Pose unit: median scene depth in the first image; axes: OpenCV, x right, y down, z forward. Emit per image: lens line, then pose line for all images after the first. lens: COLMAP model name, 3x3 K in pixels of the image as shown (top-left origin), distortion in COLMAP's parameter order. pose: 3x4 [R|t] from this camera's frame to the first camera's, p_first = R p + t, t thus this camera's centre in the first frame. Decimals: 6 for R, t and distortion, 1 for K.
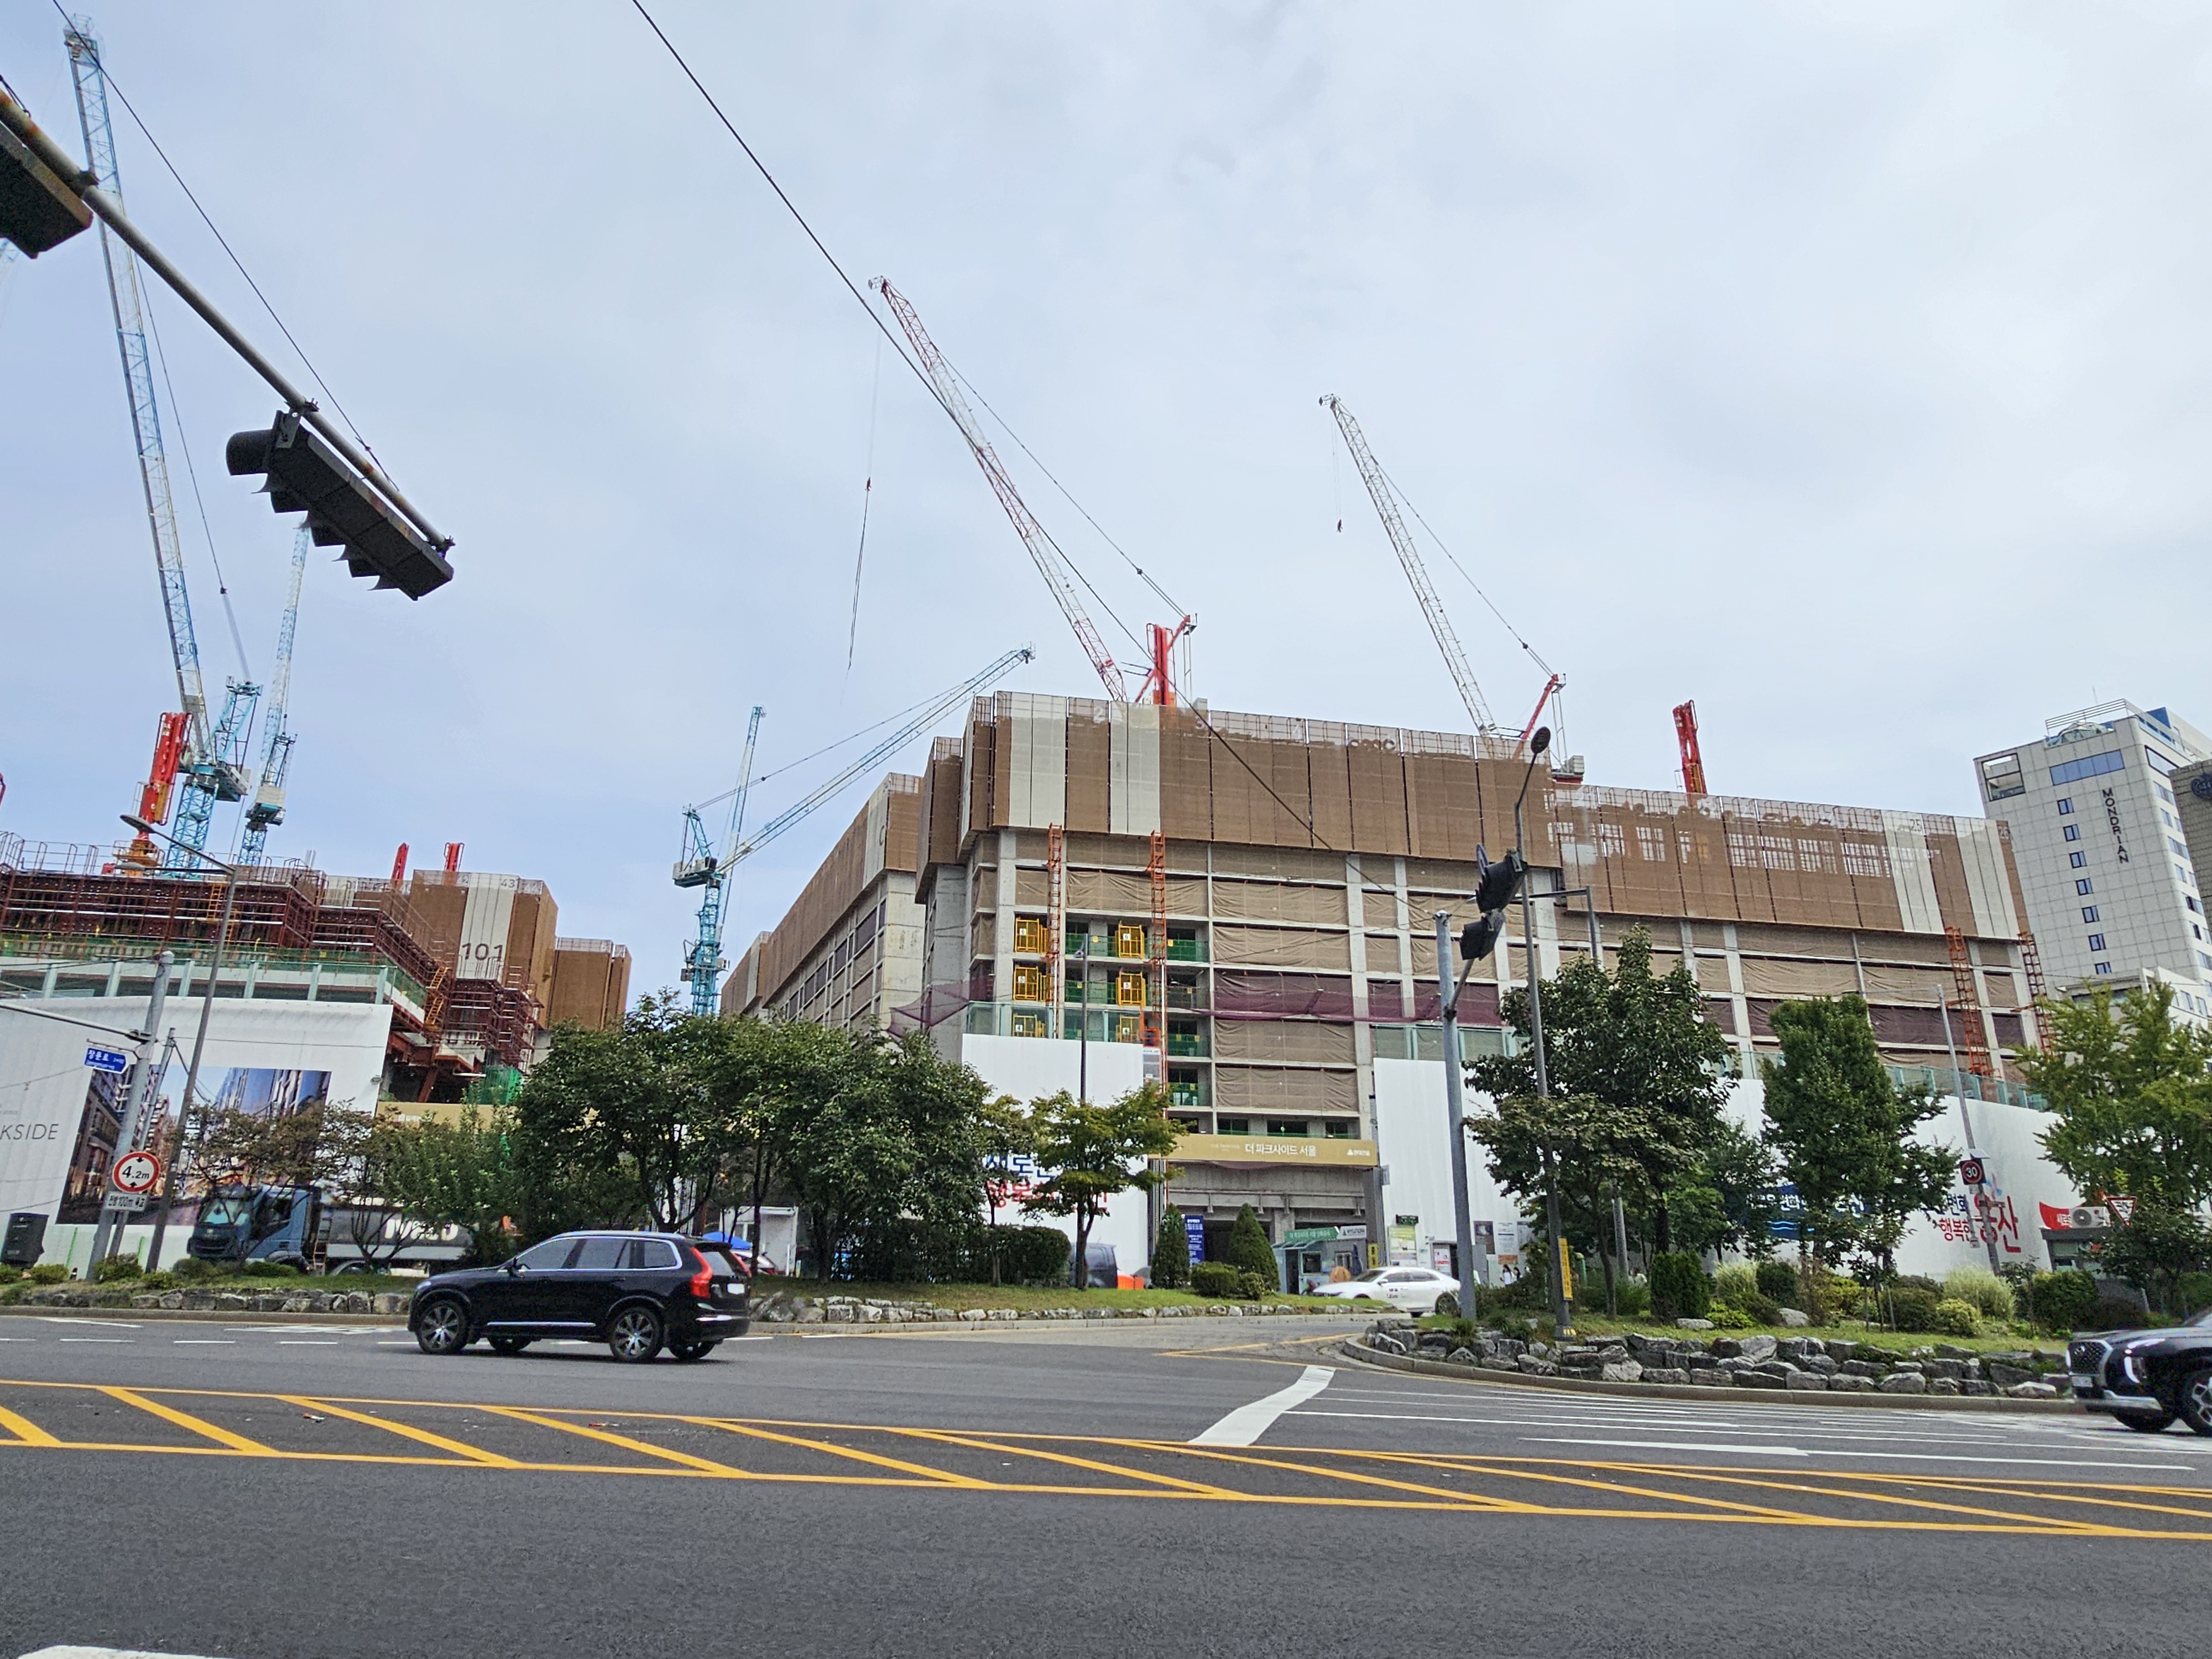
lens RADIAL K [[1034.1, 0, 1104.5], [0, 1034.1, 878.1], [0, 0, 1]] dist [-0.003494, 0.008323]
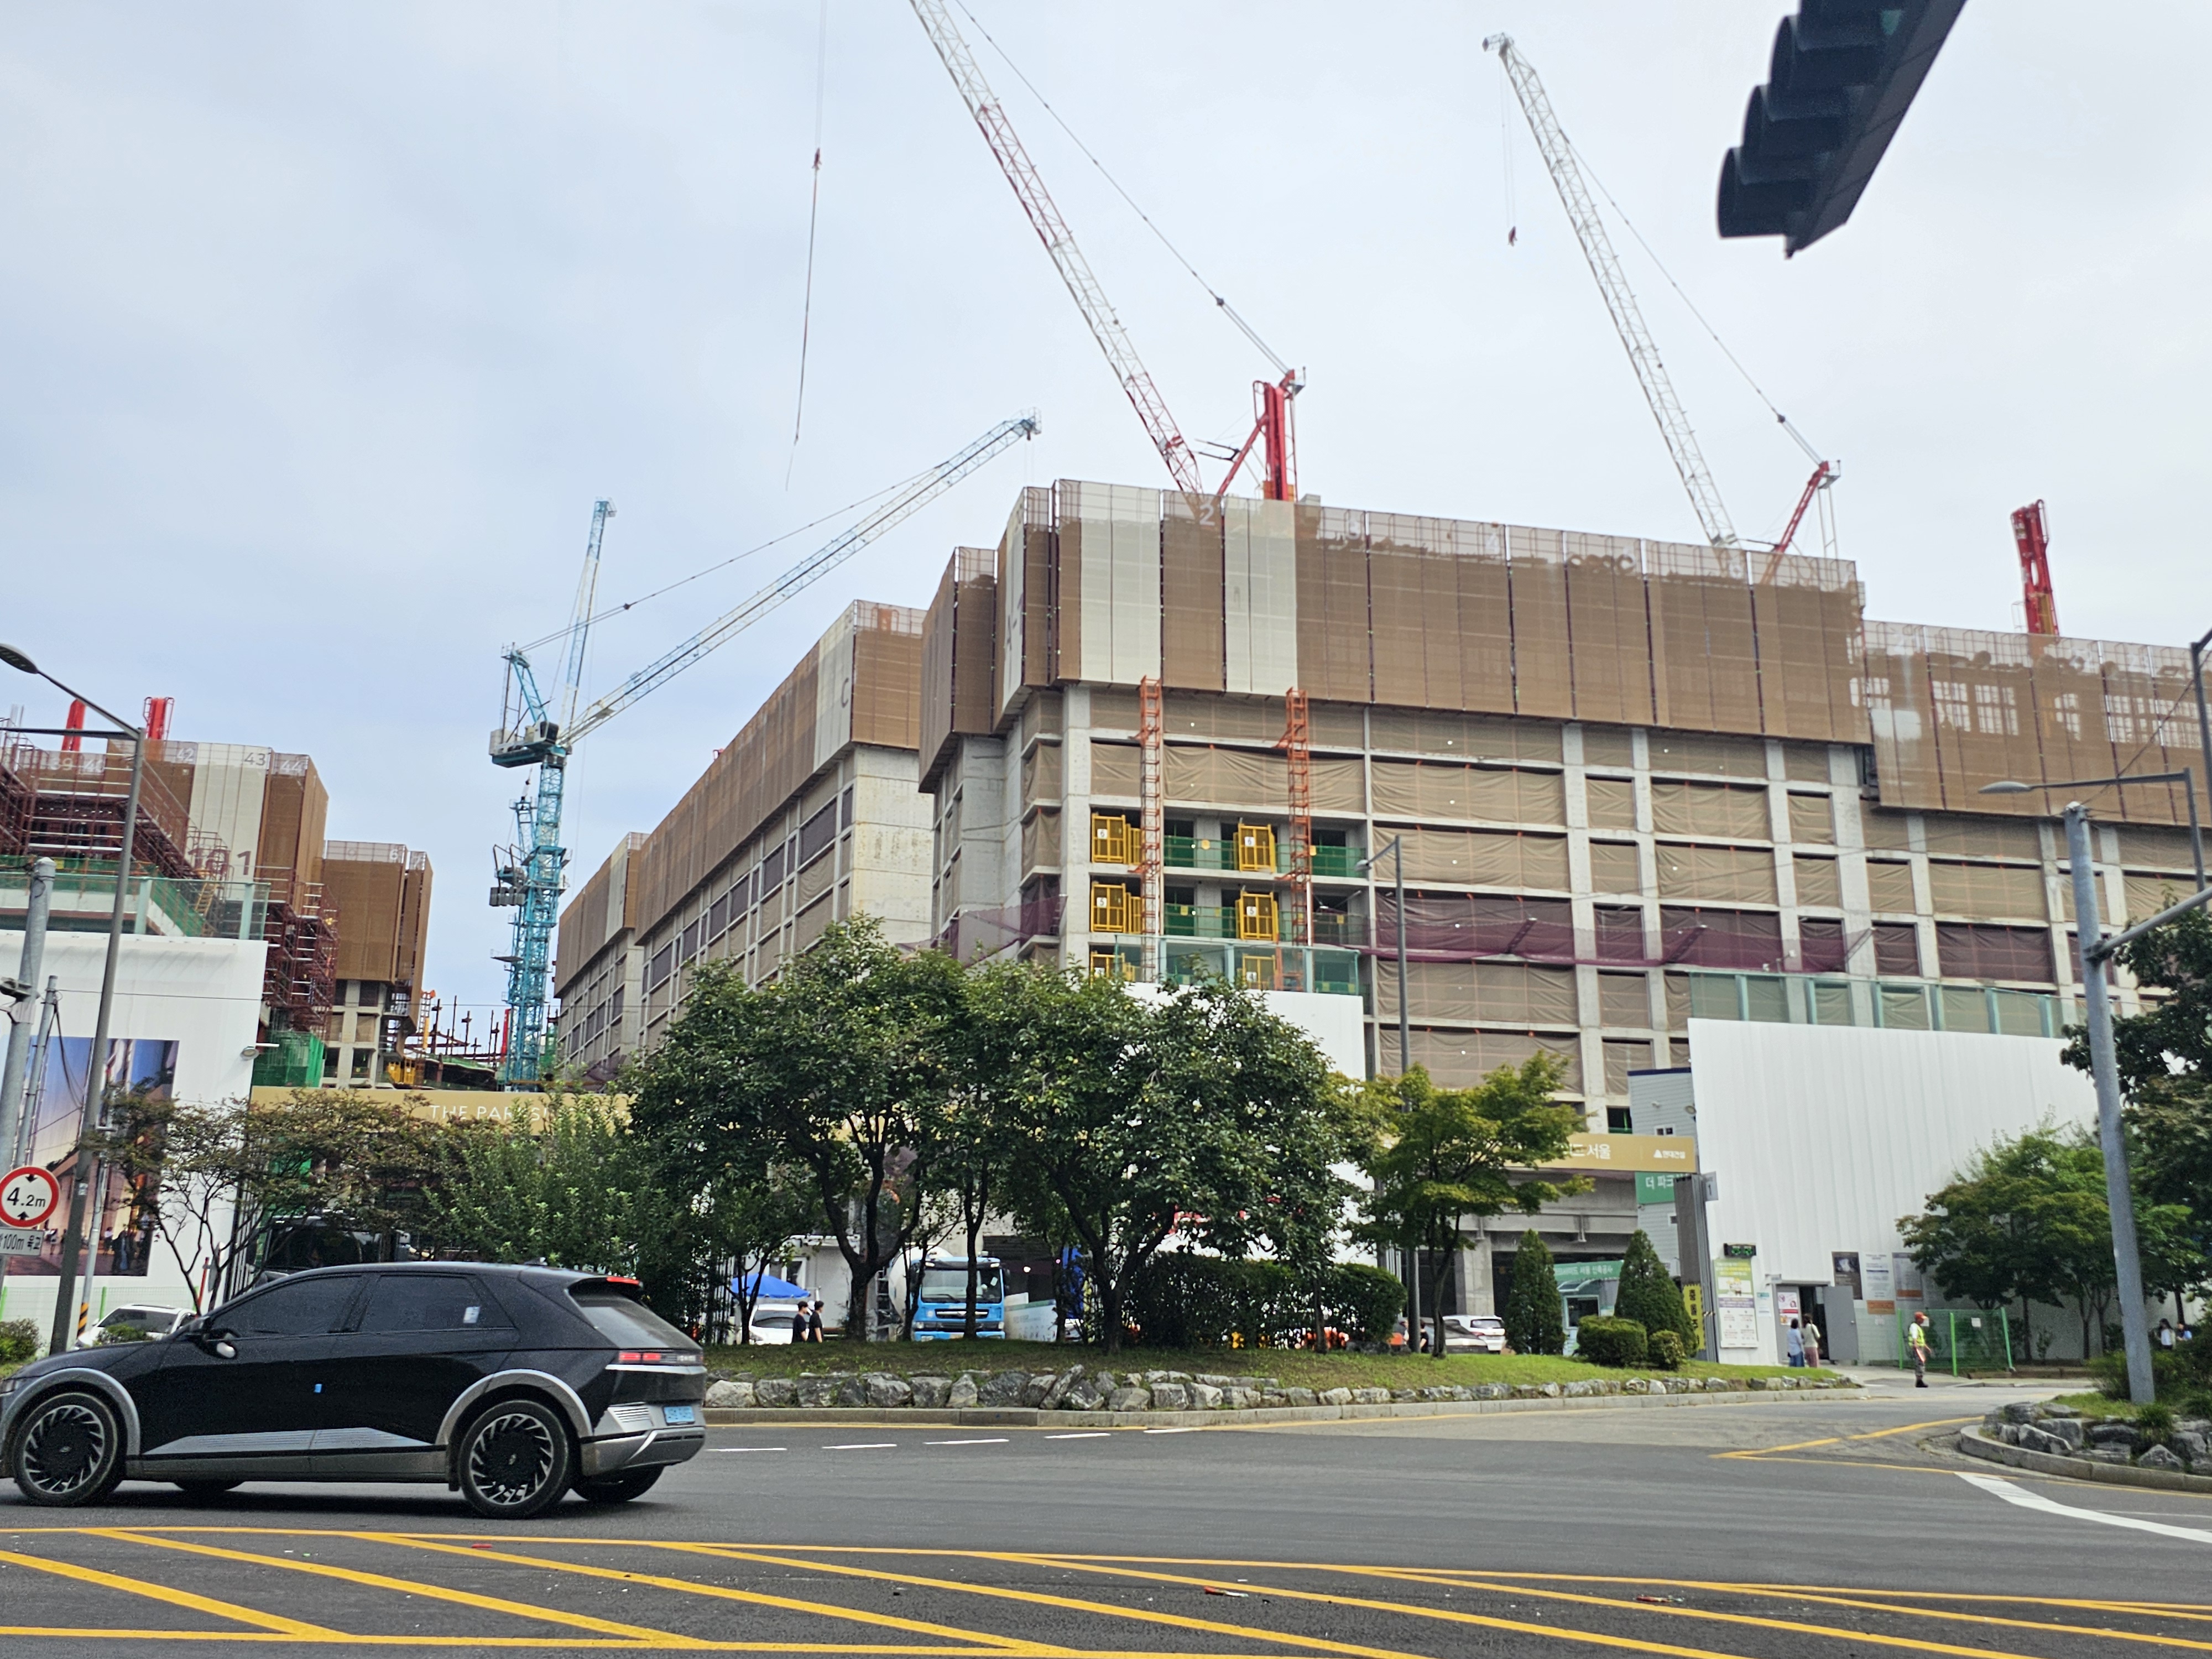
lens RADIAL K [[1482.3, 0, 1106.0], [0, 1482.3, 829.5], [0, 0, 1]] dist [0.078161, -0.066656]
pose [[0.999300, 0.003571, 0.037252, -0.109441], [-0.005354, 0.998839, 0.047885, 0.001702], [-0.037038, -0.048051, 0.998158, 0.014312]]
